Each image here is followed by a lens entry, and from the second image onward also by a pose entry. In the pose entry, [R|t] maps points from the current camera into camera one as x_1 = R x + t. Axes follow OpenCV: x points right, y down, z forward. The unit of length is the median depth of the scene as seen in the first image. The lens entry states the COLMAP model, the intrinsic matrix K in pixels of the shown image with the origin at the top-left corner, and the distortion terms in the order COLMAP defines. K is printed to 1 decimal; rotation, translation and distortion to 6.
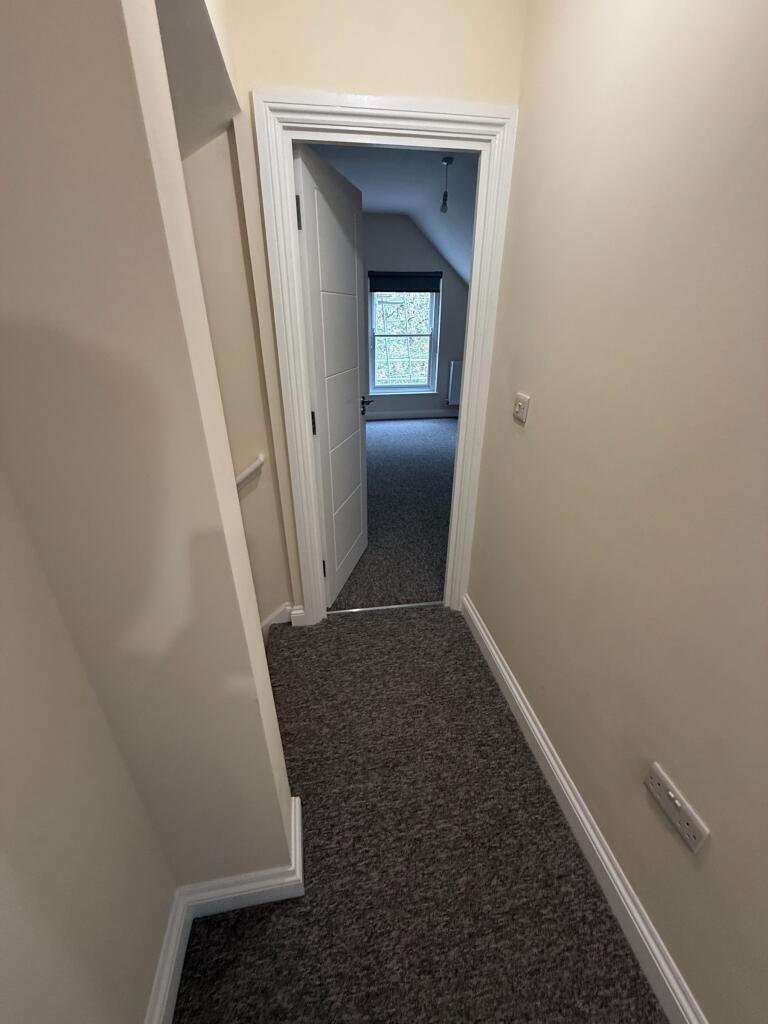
lens RADIAL K [[409.2, 0, 382.8], [0, 409.2, 509.6], [0, 0, 1]] dist [-0.001924, 0.000164]
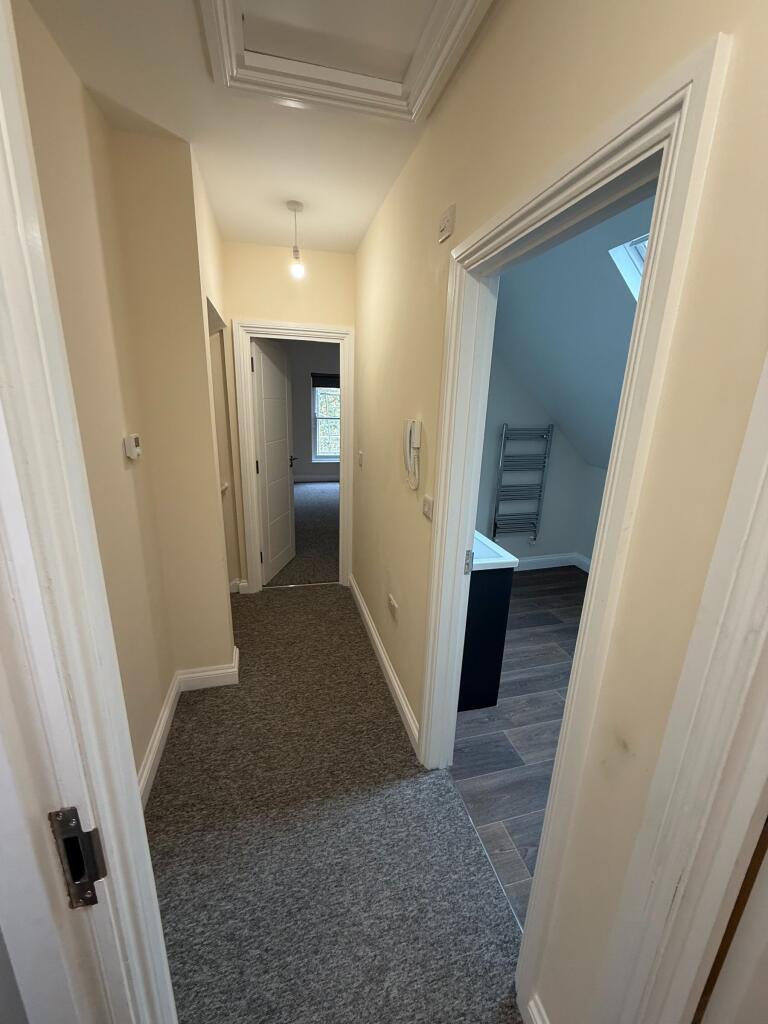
lens RADIAL K [[409.2, 0, 382.8], [0, 409.2, 509.6], [0, 0, 1]] dist [-0.001924, 0.000164]
pose [[0.995158, 0.004928, 0.098160, 0.112240], [0.012396, 0.984474, -0.175091, 0.160429], [-0.097499, 0.175460, 0.979647, -0.428204]]
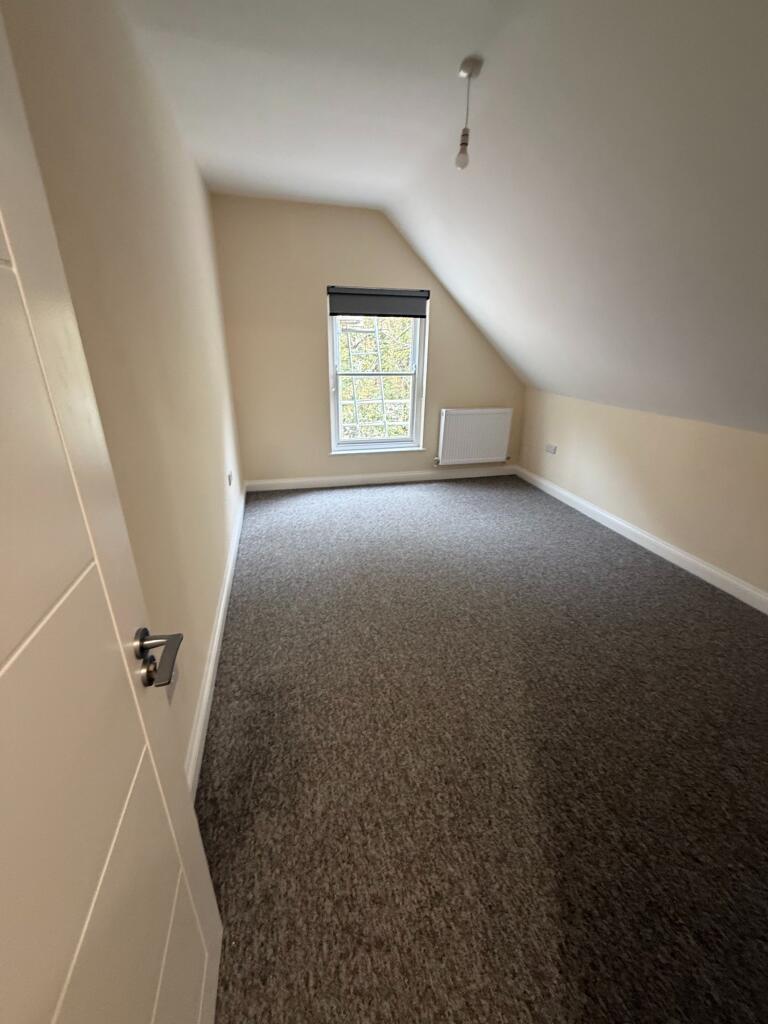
lens RADIAL K [[409.2, 0, 382.8], [0, 409.2, 509.6], [0, 0, 1]] dist [-0.001924, 0.000164]
pose [[0.996324, -0.018730, 0.083589, -0.009786], [0.023954, 0.997792, -0.061941, -0.245114], [-0.082244, 0.063715, 0.994573, 0.504560]]
